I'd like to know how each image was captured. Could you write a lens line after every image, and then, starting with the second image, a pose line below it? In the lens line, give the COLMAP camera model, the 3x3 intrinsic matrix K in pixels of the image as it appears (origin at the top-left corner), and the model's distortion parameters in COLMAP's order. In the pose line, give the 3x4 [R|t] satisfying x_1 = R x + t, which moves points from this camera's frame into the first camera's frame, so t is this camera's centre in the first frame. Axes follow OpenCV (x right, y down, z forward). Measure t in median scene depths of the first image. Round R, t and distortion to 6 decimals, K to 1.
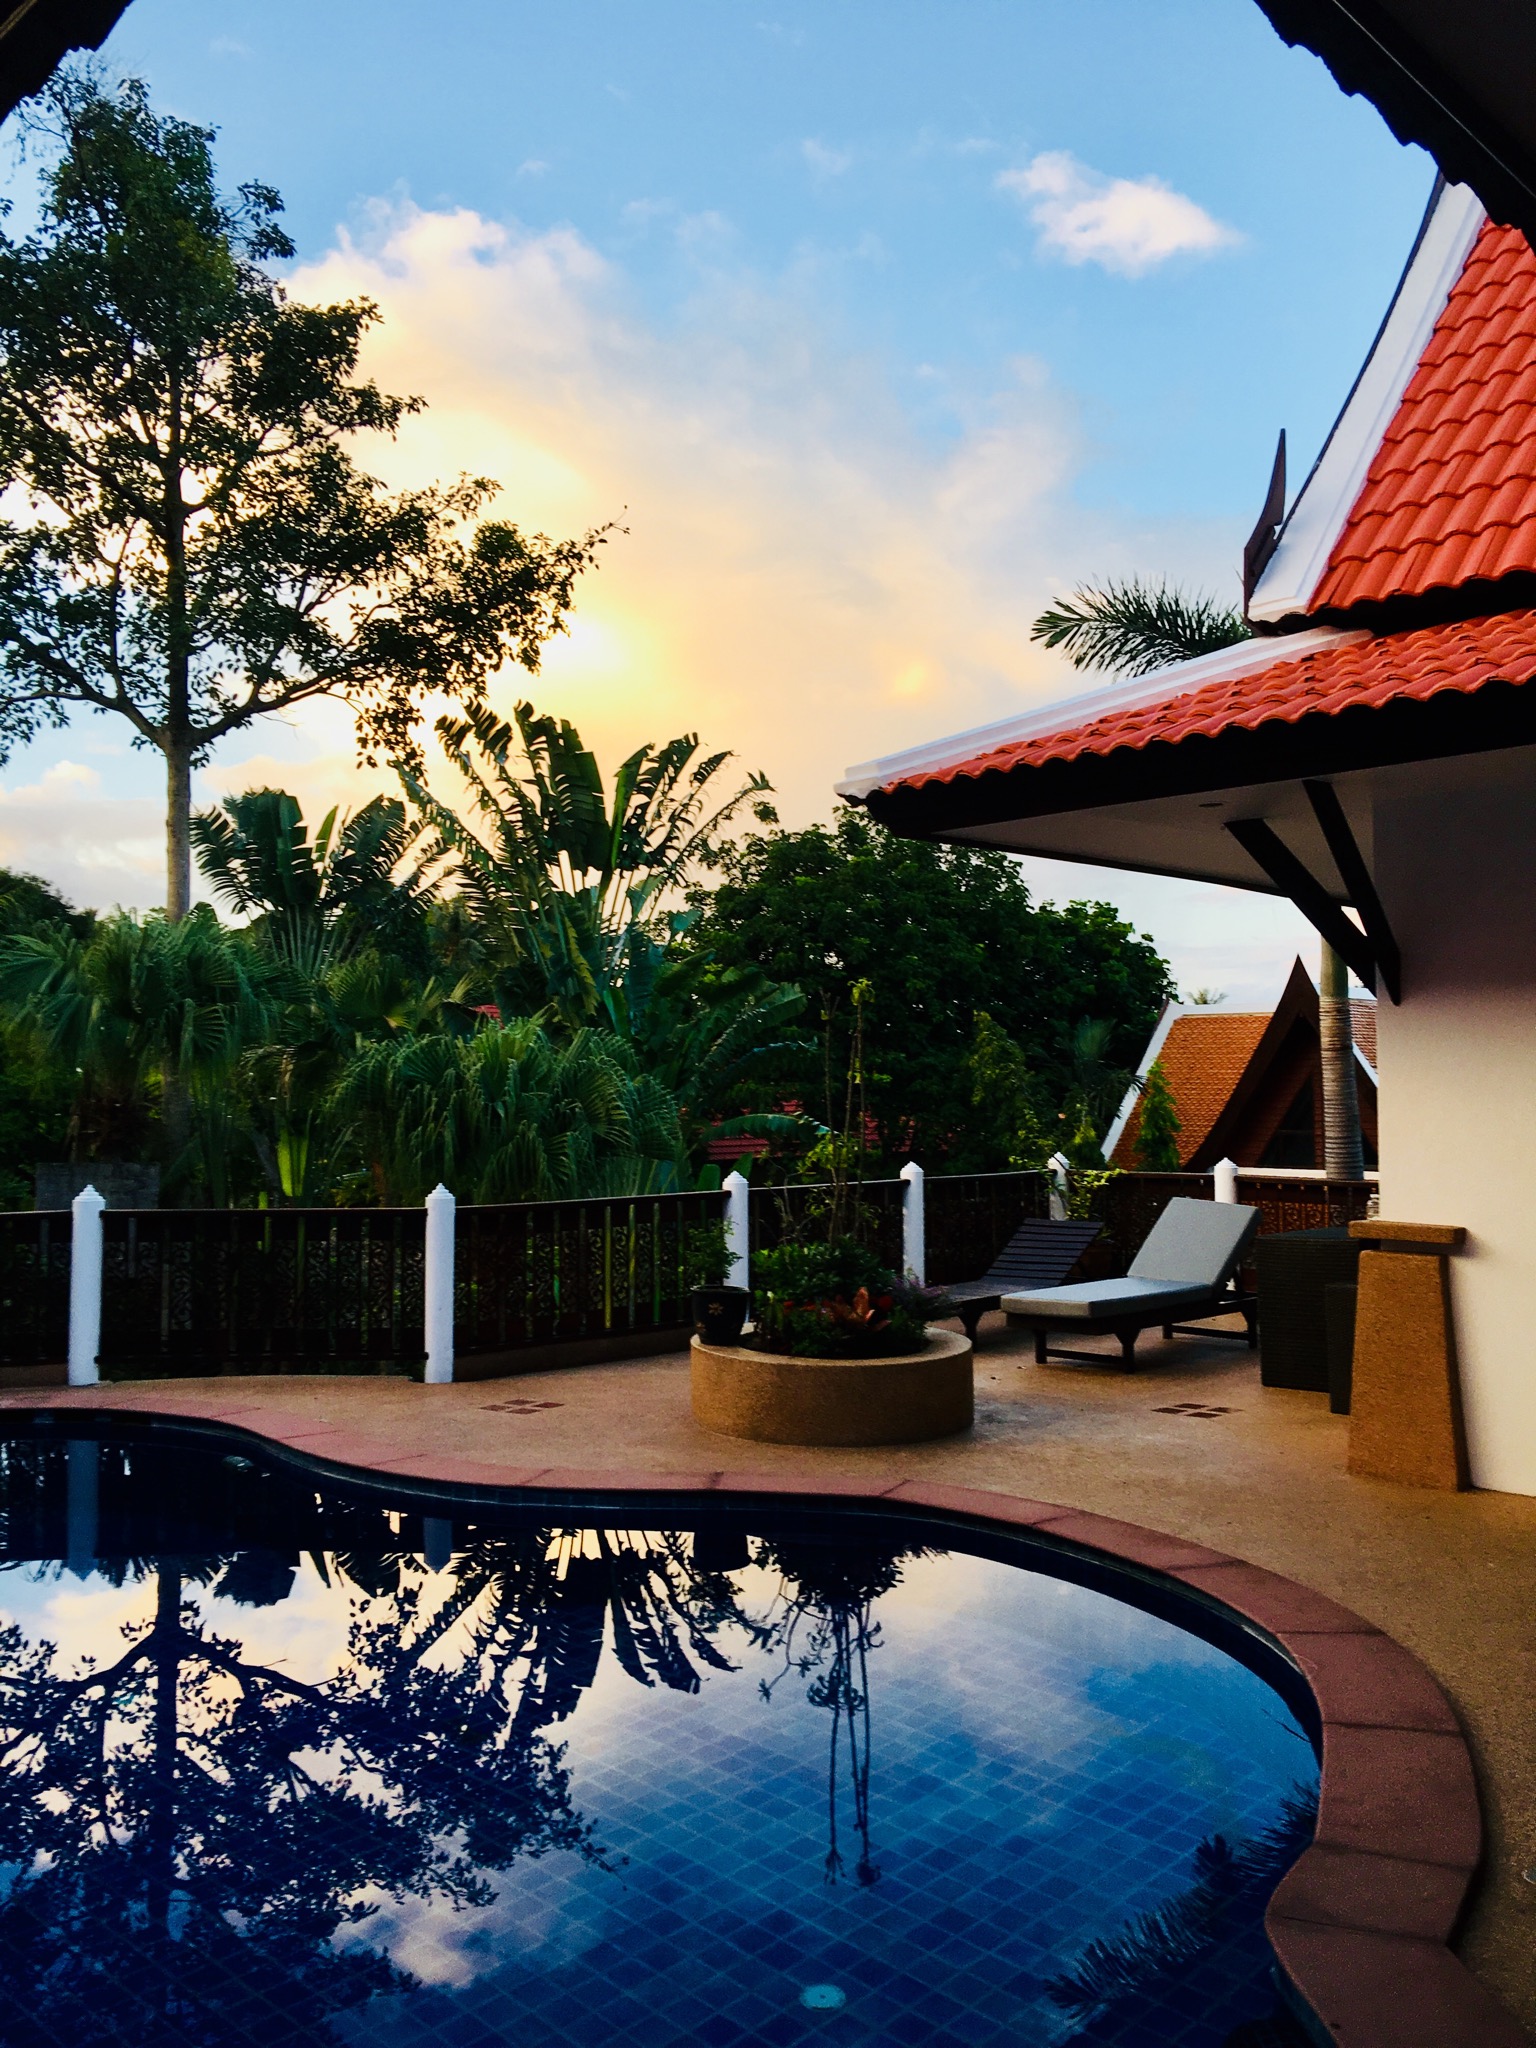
lens RADIAL K [[1728.1, 0, 768.0], [0, 1728.1, 1024.0], [0, 0, 1]] dist [0.095195, -0.159143]
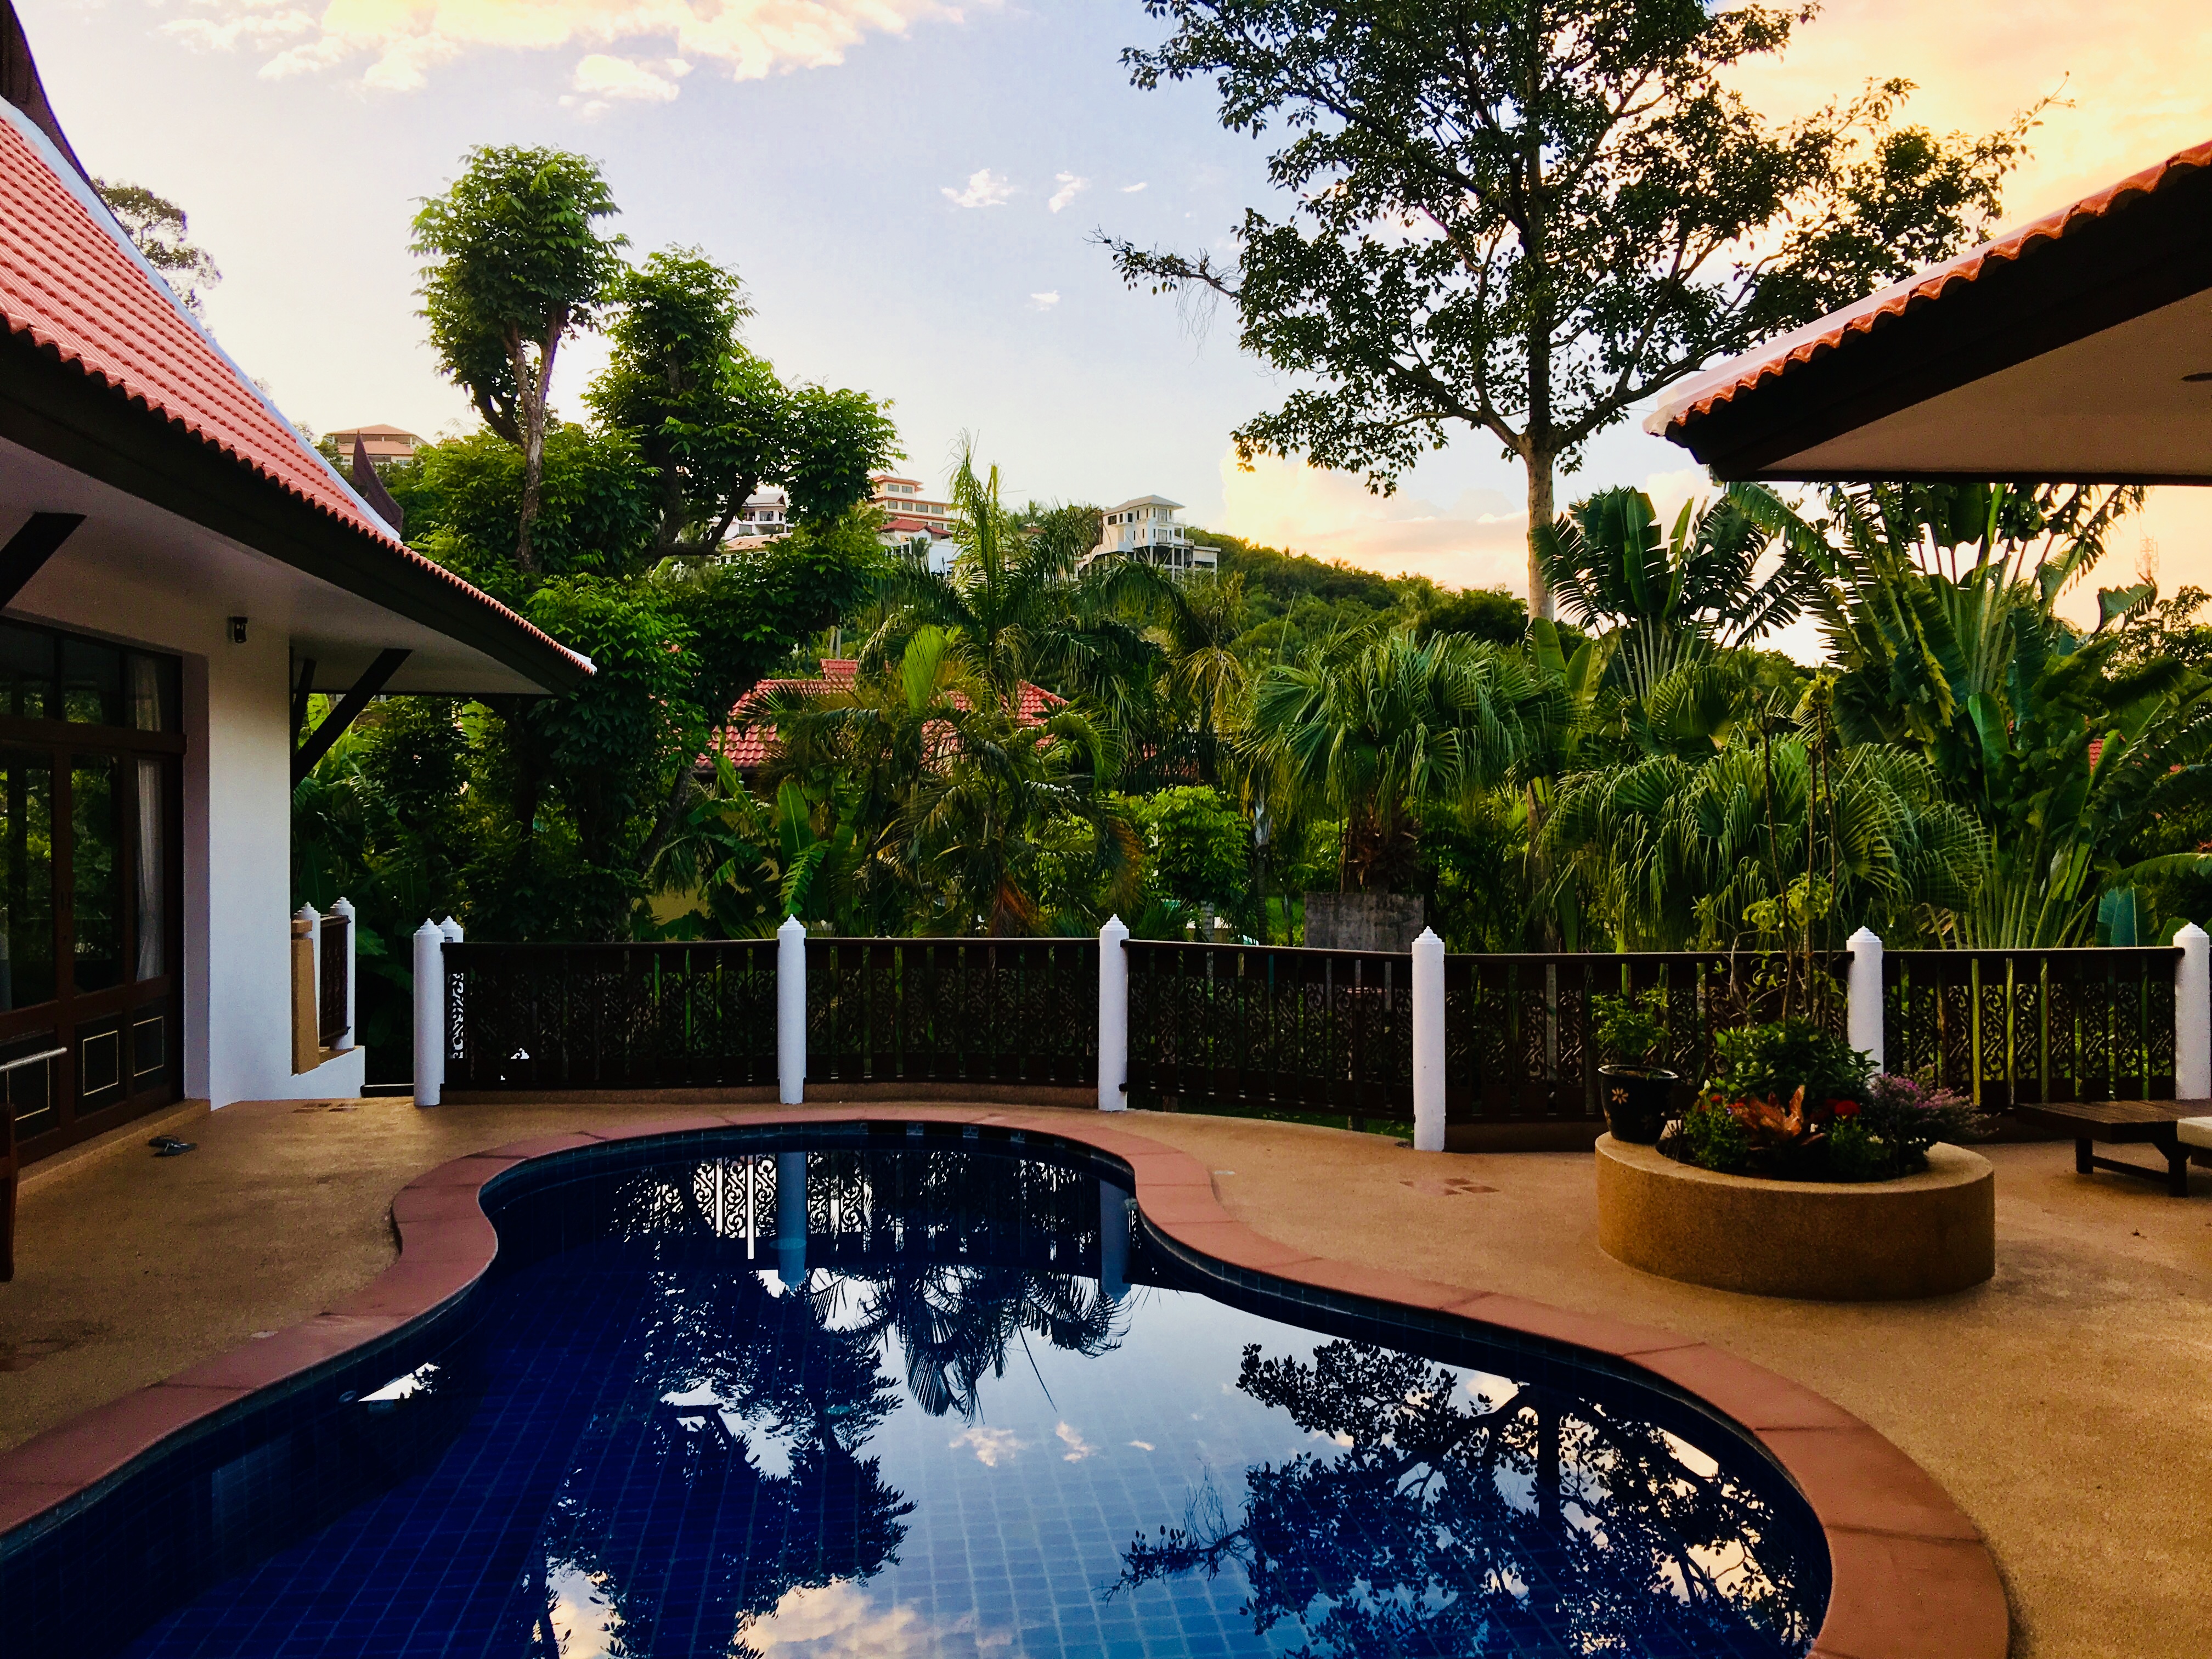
lens RADIAL K [[1866.5, 0, 1111.2], [0, 1866.5, 818.9], [0, 0, 1]] dist [0.095195, -0.159143]
pose [[0.788725, 0.000831, -0.614745, 0.100312], [0.022576, 0.999285, 0.030316, 0.001576], [0.614331, -0.037789, 0.788143, 0.055272]]
